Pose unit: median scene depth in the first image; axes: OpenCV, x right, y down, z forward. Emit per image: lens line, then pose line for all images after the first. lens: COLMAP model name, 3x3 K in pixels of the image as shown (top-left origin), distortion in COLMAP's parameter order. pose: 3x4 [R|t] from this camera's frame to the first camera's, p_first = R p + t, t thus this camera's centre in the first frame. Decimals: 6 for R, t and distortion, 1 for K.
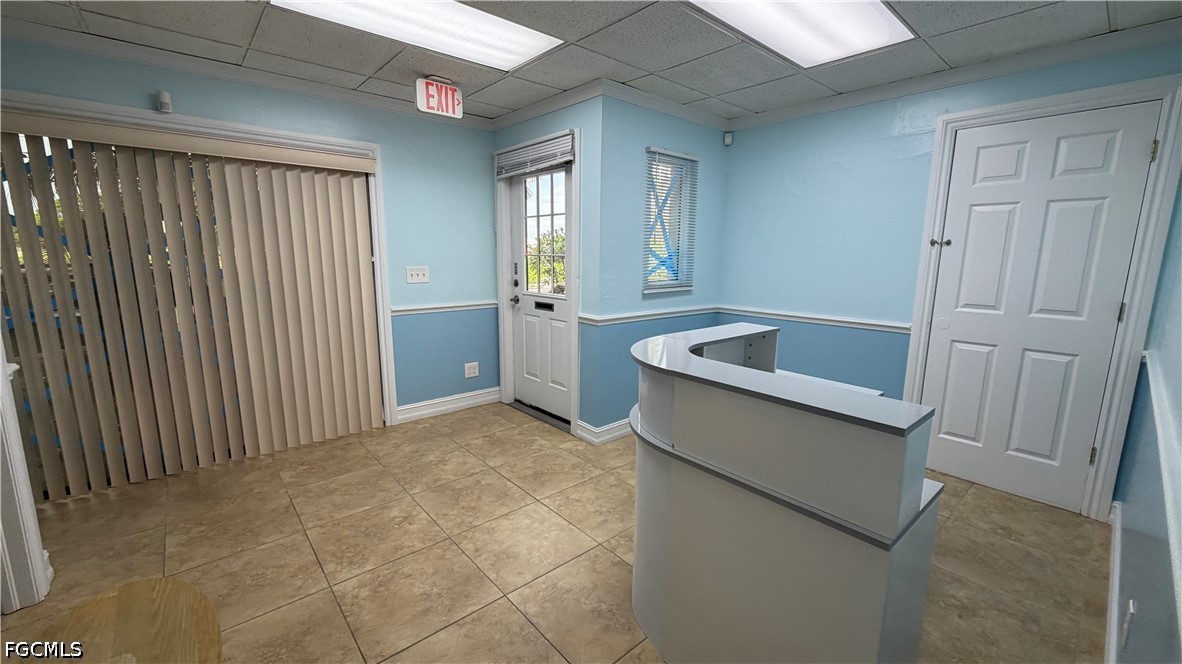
lens RADIAL K [[470.8, 0, 597.1], [0, 470.8, 332.5], [0, 0, 1]] dist [0.000830, 0.000201]
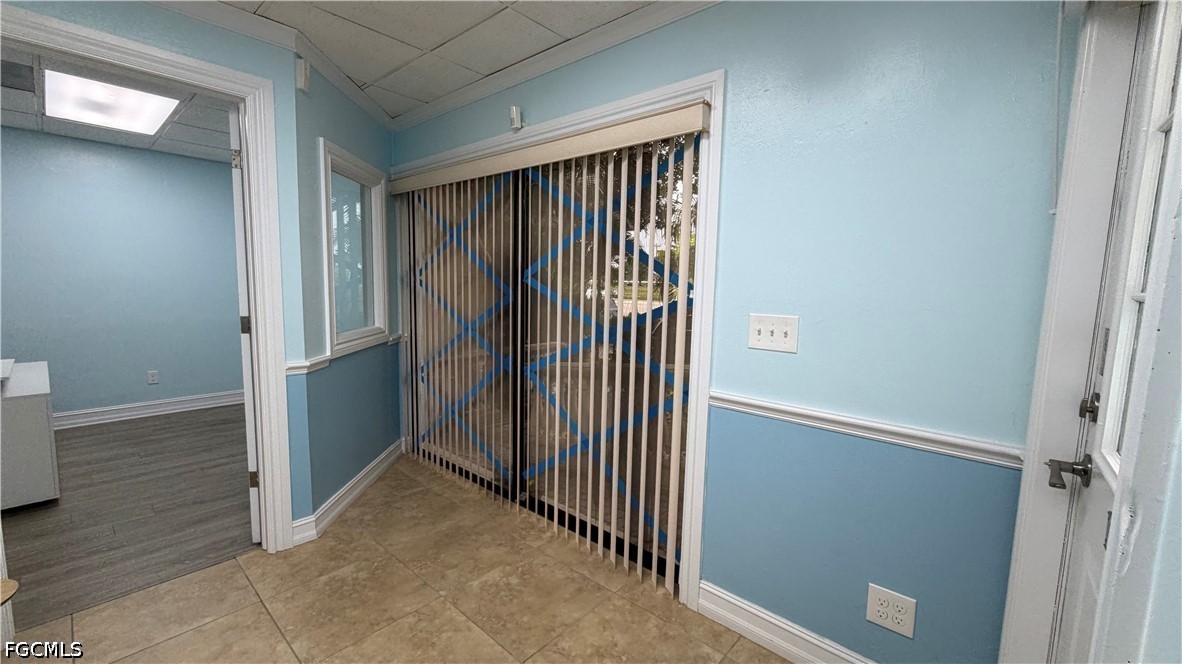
lens RADIAL K [[470.8, 0, 597.1], [0, 470.8, 332.5], [0, 0, 1]] dist [0.000830, 0.000201]
pose [[0.130063, 0.100434, -0.986406, 0.060524], [-0.192127, 0.978553, 0.074301, -0.180731], [0.972713, 0.179851, 0.146570, 1.127379]]
